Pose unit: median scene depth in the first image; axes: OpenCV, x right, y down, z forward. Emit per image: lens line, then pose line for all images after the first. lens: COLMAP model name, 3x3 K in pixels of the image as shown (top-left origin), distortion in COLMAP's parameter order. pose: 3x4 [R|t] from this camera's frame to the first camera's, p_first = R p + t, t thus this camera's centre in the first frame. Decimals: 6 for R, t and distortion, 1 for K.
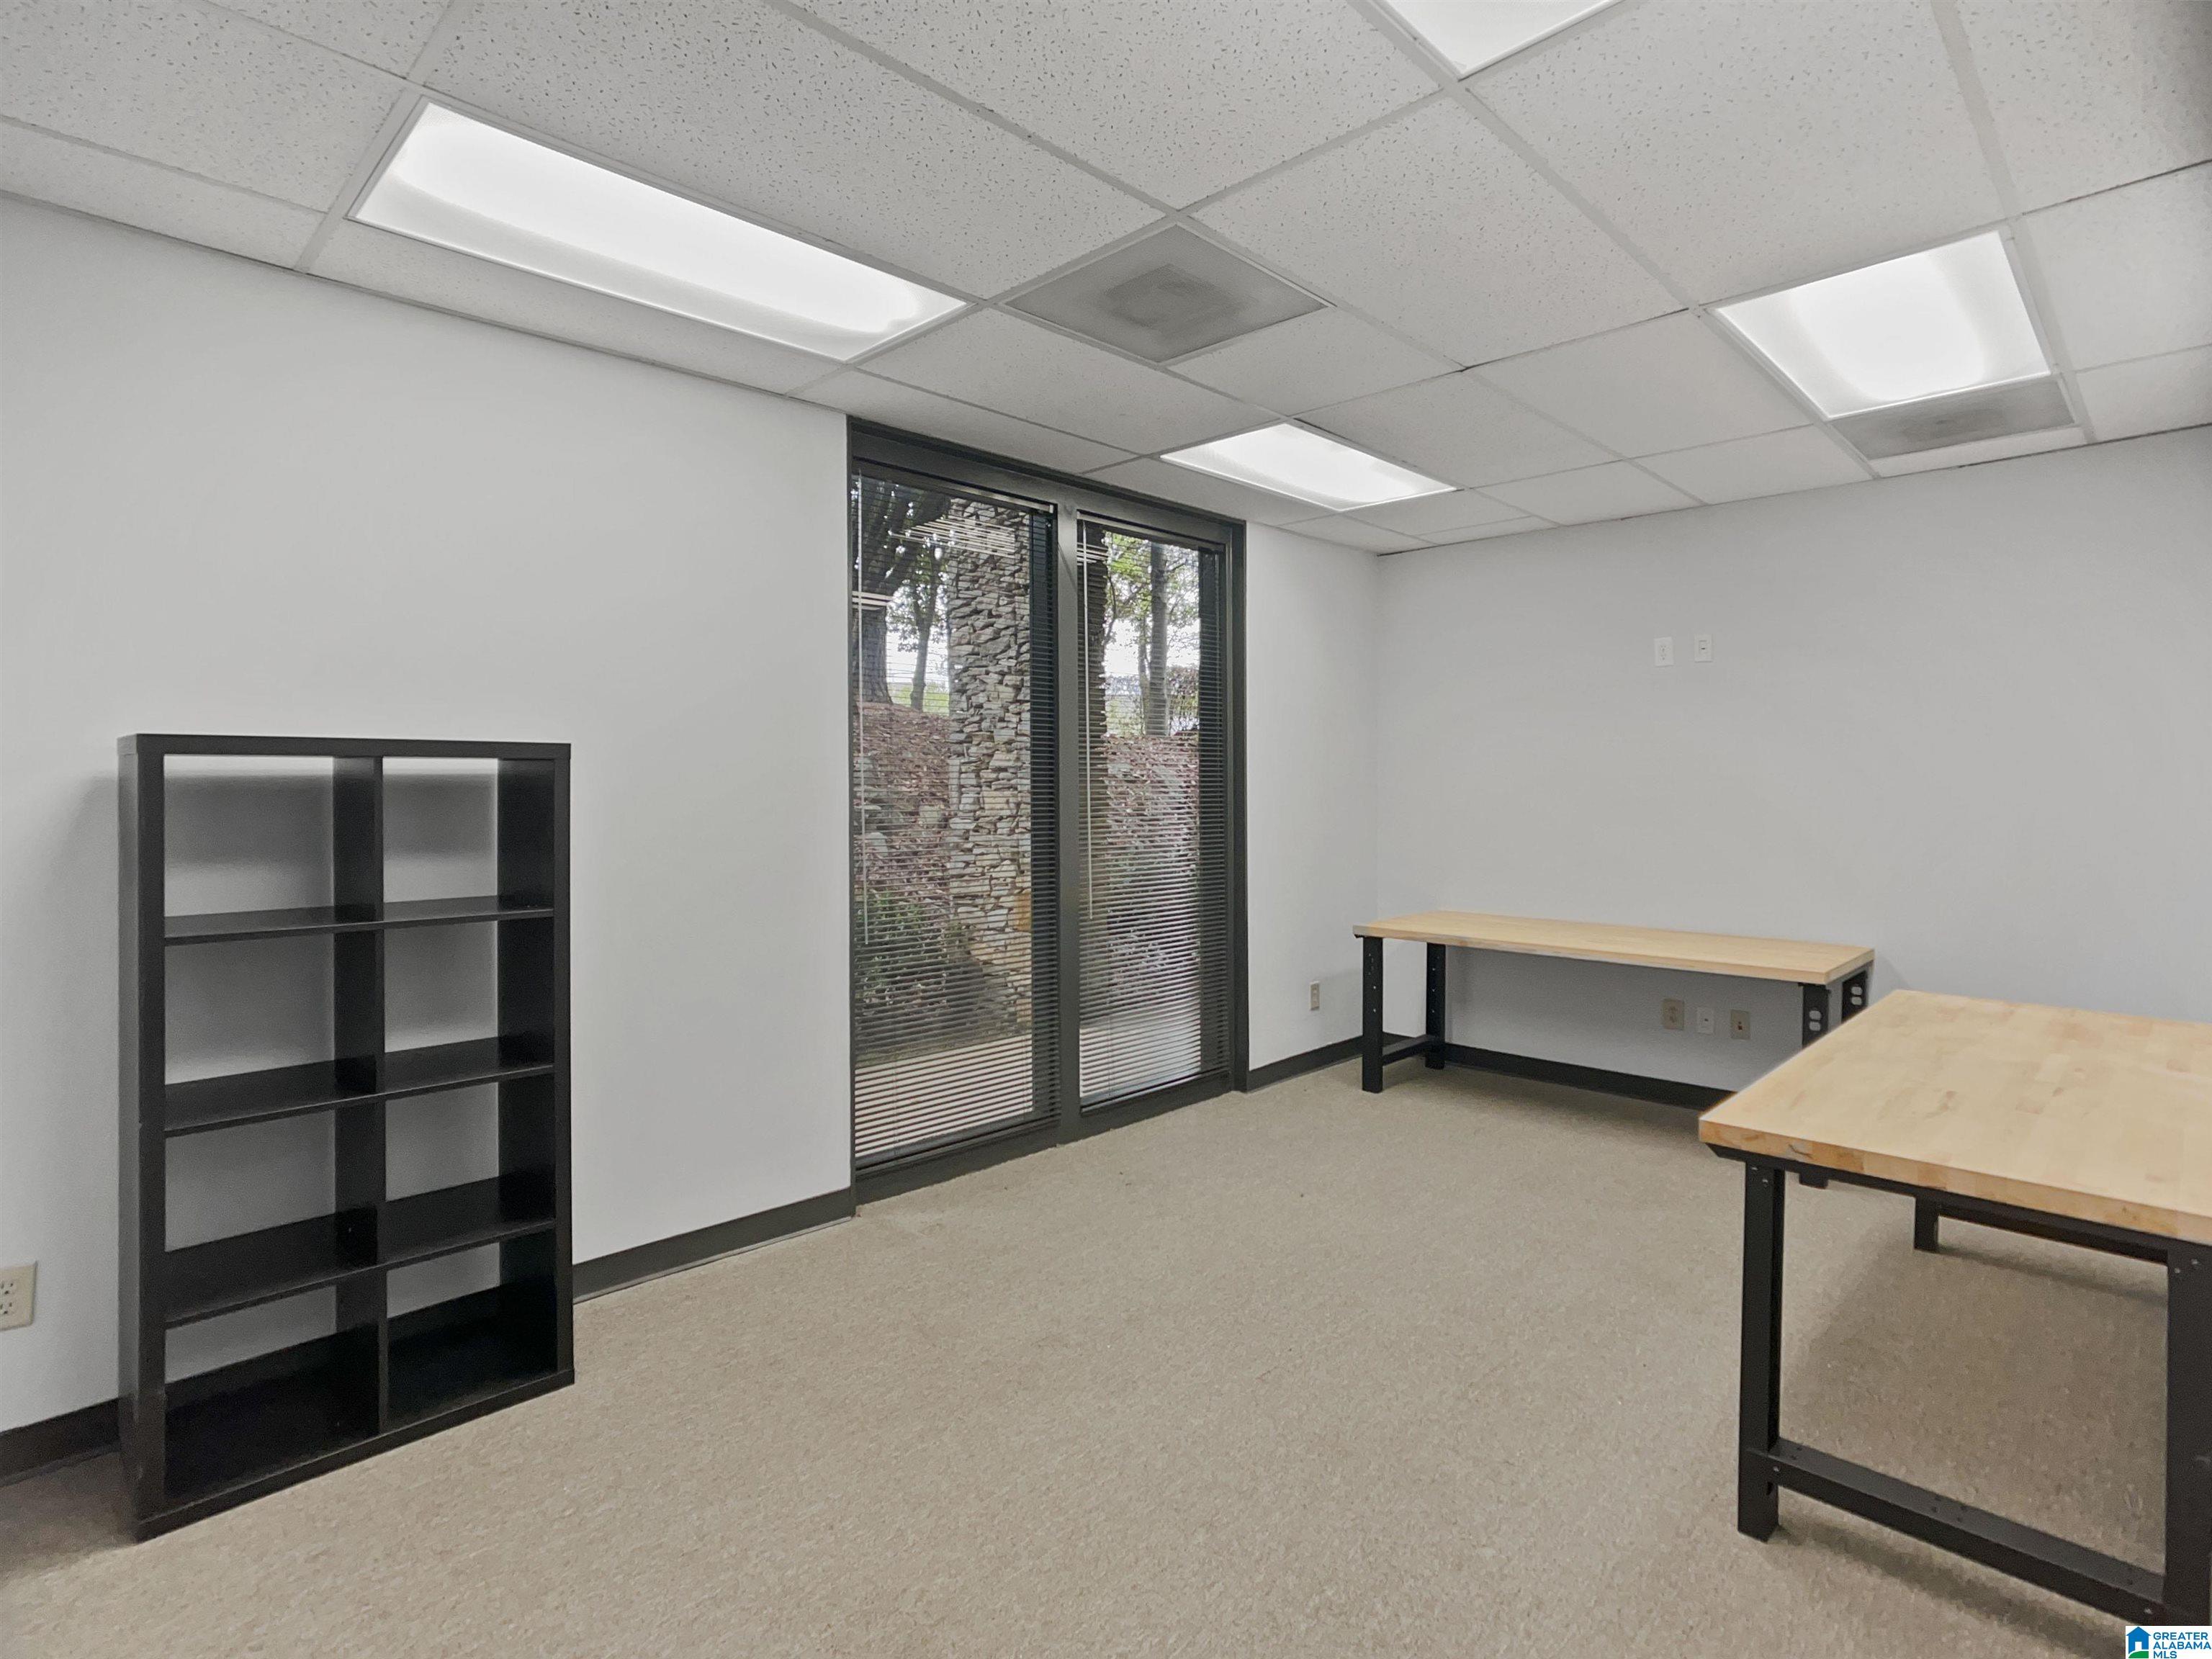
lens RADIAL K [[1115.6, 0, 1106.0], [0, 1115.6, 829.5], [0, 0, 1]] dist [-0.004569, -0.000186]
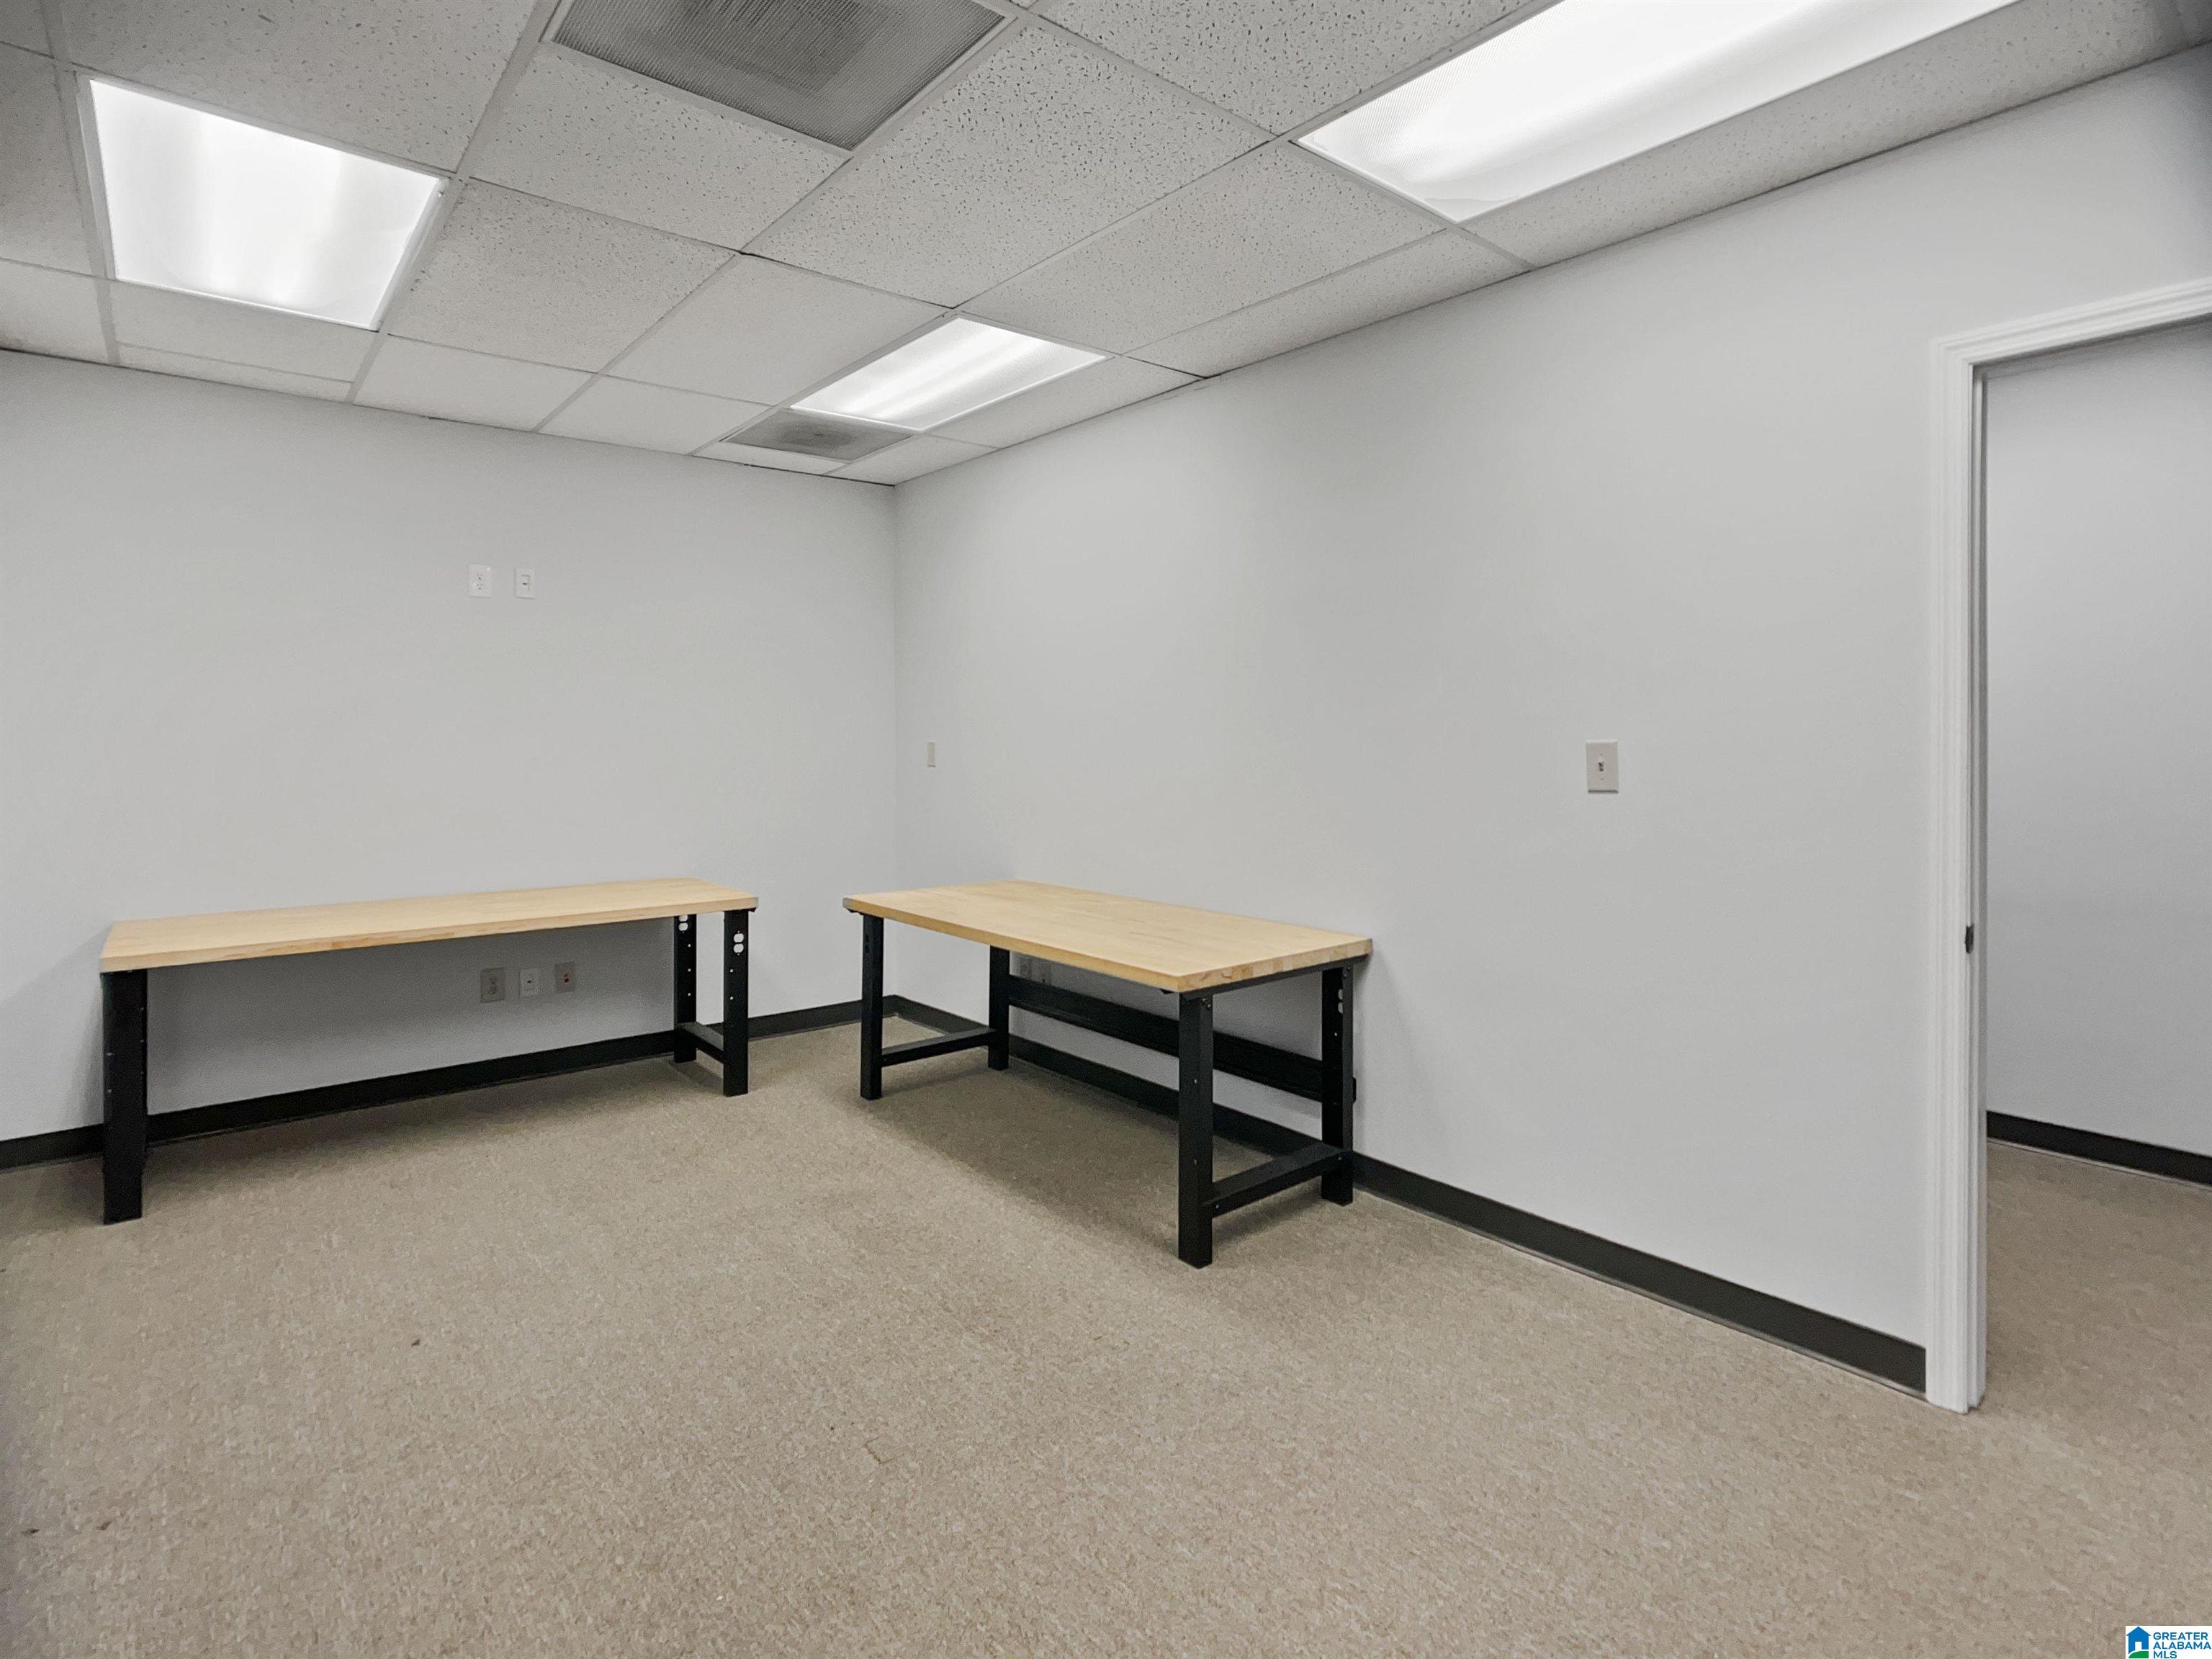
lens RADIAL K [[1154.0, 0, 1111.9], [0, 1154.0, 751.5], [0, 0, 1]] dist [-0.026822, -0.000006]
pose [[0.096287, -0.013139, 0.995267, -0.445888], [0.046920, 0.998861, 0.008648, -0.008427], [-0.994247, 0.045865, 0.096794, 0.507542]]
